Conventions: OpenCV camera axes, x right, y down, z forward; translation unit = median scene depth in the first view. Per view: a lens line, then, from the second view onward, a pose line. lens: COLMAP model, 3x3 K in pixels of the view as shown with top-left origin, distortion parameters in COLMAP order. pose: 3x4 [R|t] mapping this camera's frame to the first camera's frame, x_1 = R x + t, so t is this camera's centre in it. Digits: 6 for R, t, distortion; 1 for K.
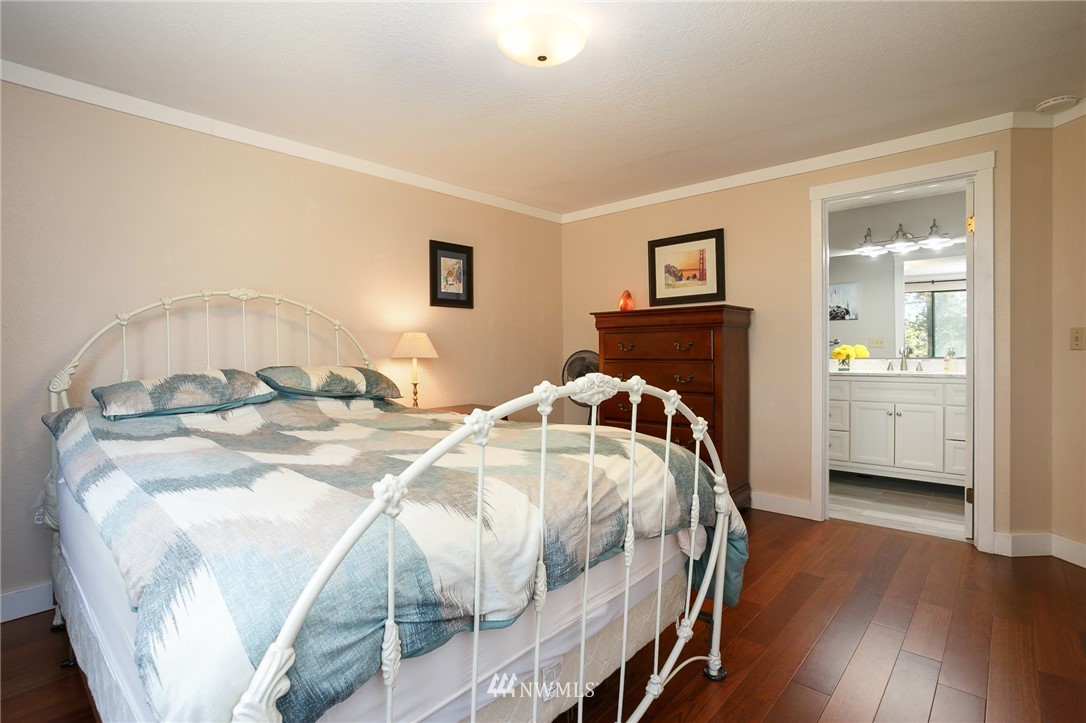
lens RADIAL K [[520.5, 0, 538.4], [0, 520.5, 348.1], [0, 0, 1]] dist [-0.042841, 0.030910]
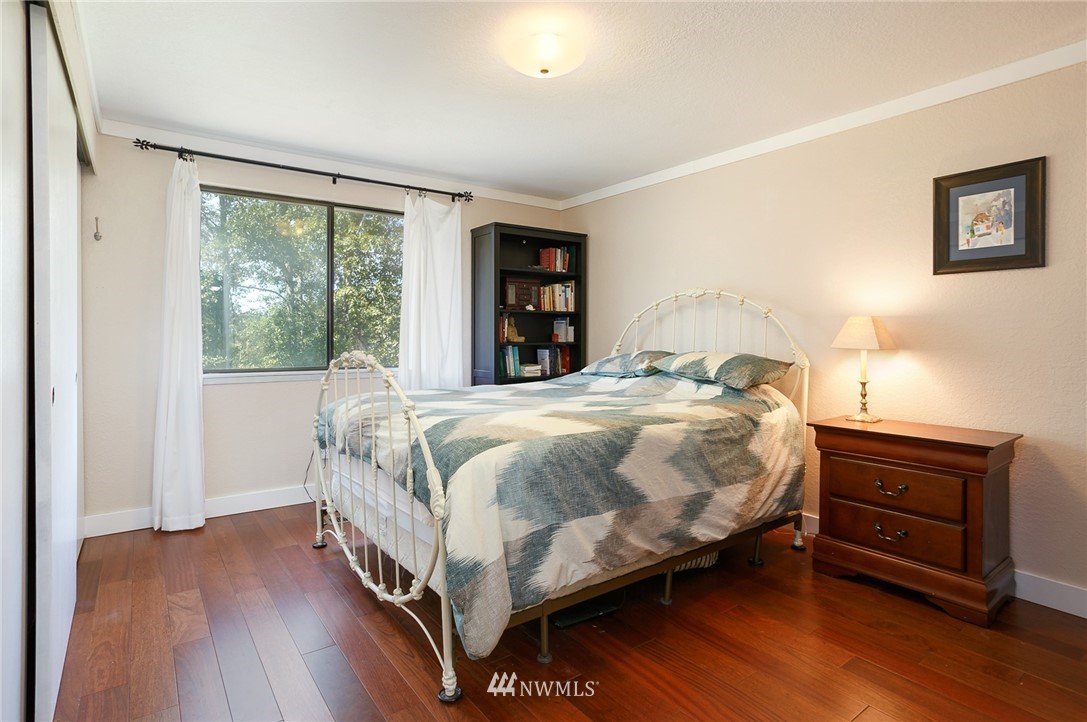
lens RADIAL K [[562.6, 0, 561.1], [0, 562.6, 330.9], [0, 0, 1]] dist [-0.052383, 0.032882]
pose [[-0.178725, 0.000896, -0.983899, 0.592030], [0.003536, 0.999994, 0.000269, -0.009320], [0.983893, -0.003431, -0.178727, 0.638221]]
